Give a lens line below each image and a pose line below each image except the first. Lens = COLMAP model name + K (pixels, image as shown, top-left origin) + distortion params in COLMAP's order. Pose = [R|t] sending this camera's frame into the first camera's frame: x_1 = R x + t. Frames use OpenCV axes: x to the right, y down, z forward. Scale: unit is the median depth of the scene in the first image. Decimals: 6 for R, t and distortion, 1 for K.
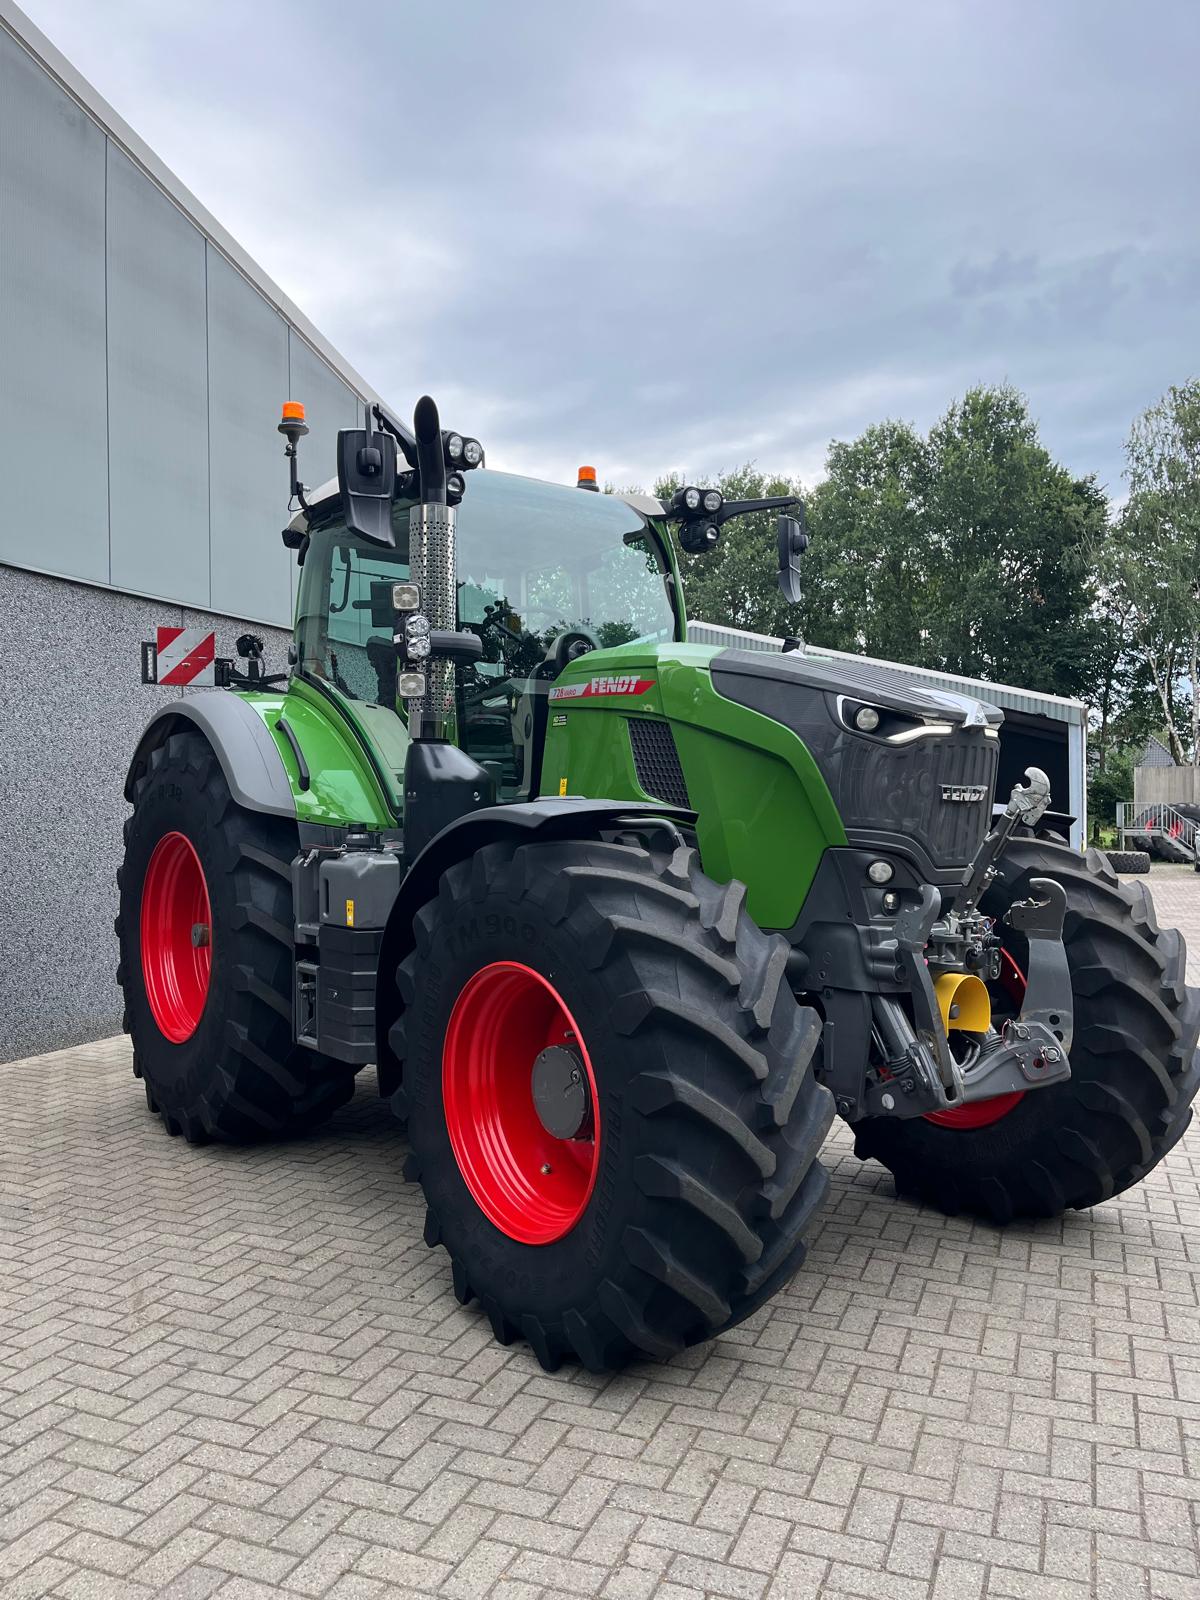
lens RADIAL K [[1185.5, 0, 604.5], [0, 1185.5, 807.8], [0, 0, 1]] dist [0.005173, 0.030186]
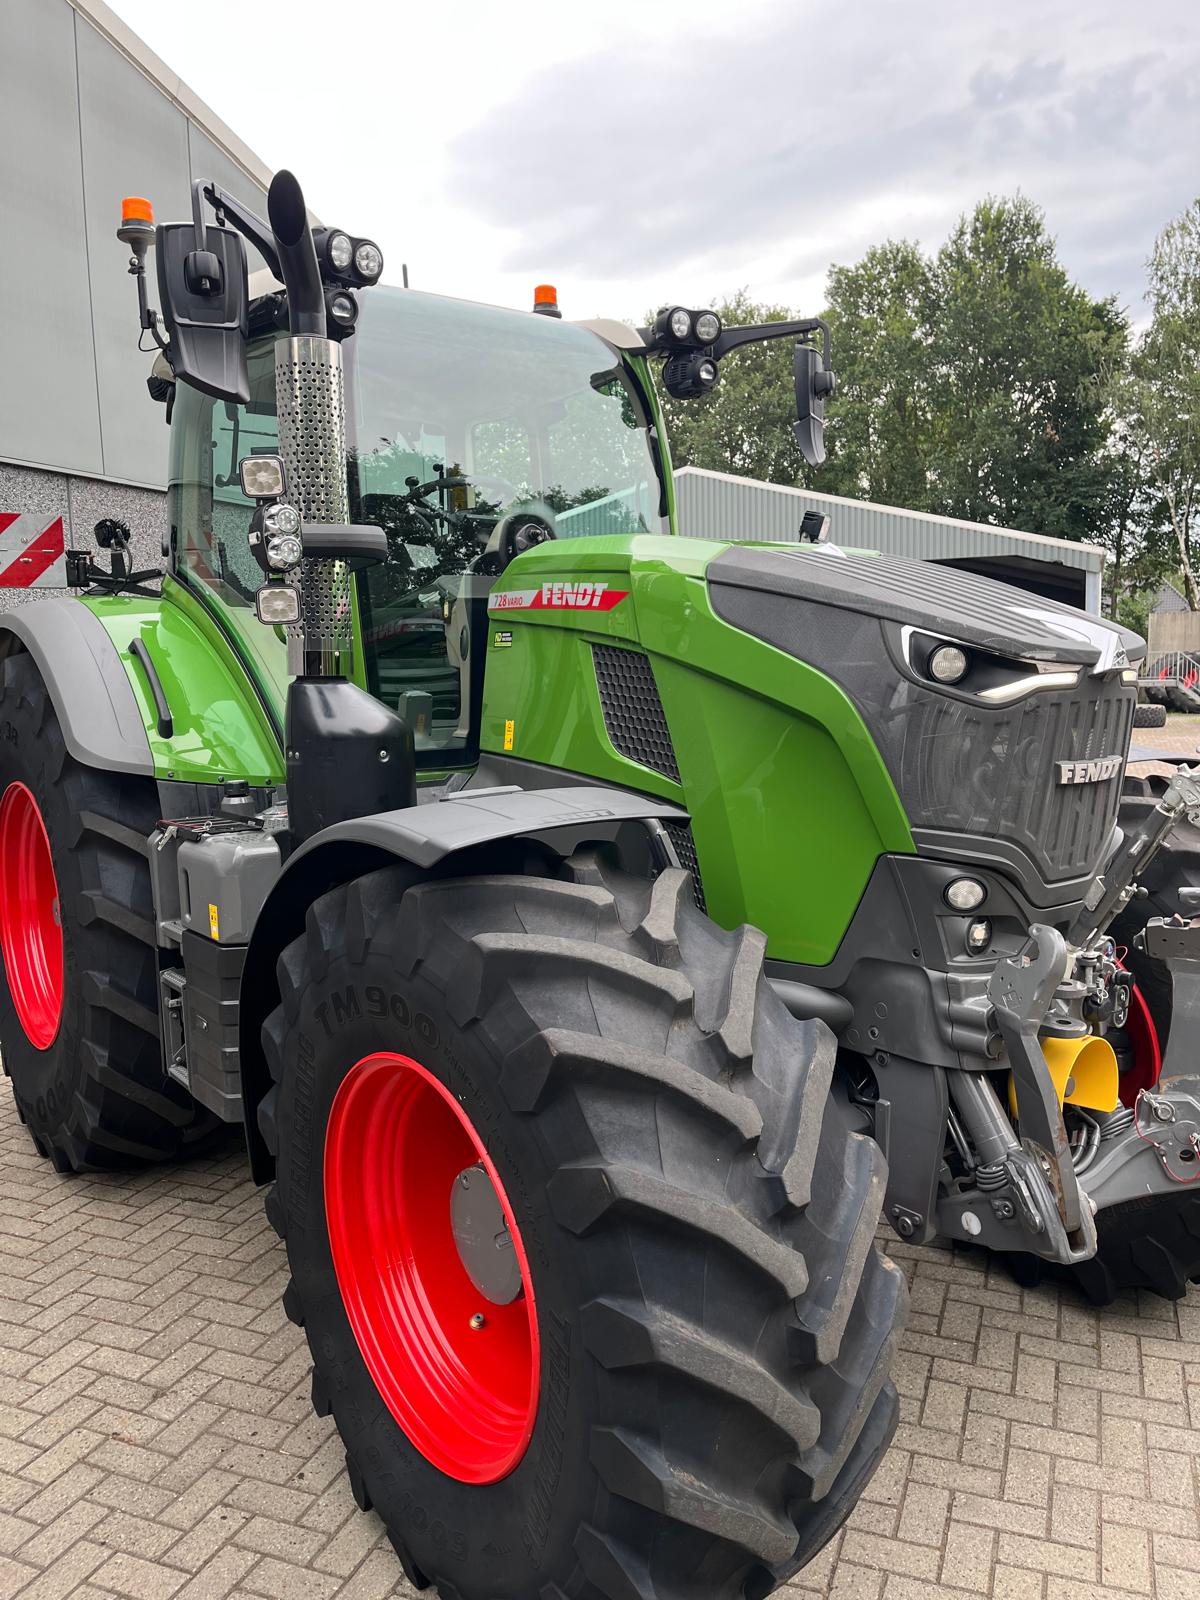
lens RADIAL K [[1200.6, 0, 600.0], [0, 1200.6, 800.0], [0, 0, 1]] dist [0.013482, 0.005132]
pose [[0.999818, -0.018996, -0.001535, 0.023102], [0.019047, 0.993283, 0.114133, -0.061493], [-0.000643, -0.114141, 0.993464, 0.259995]]
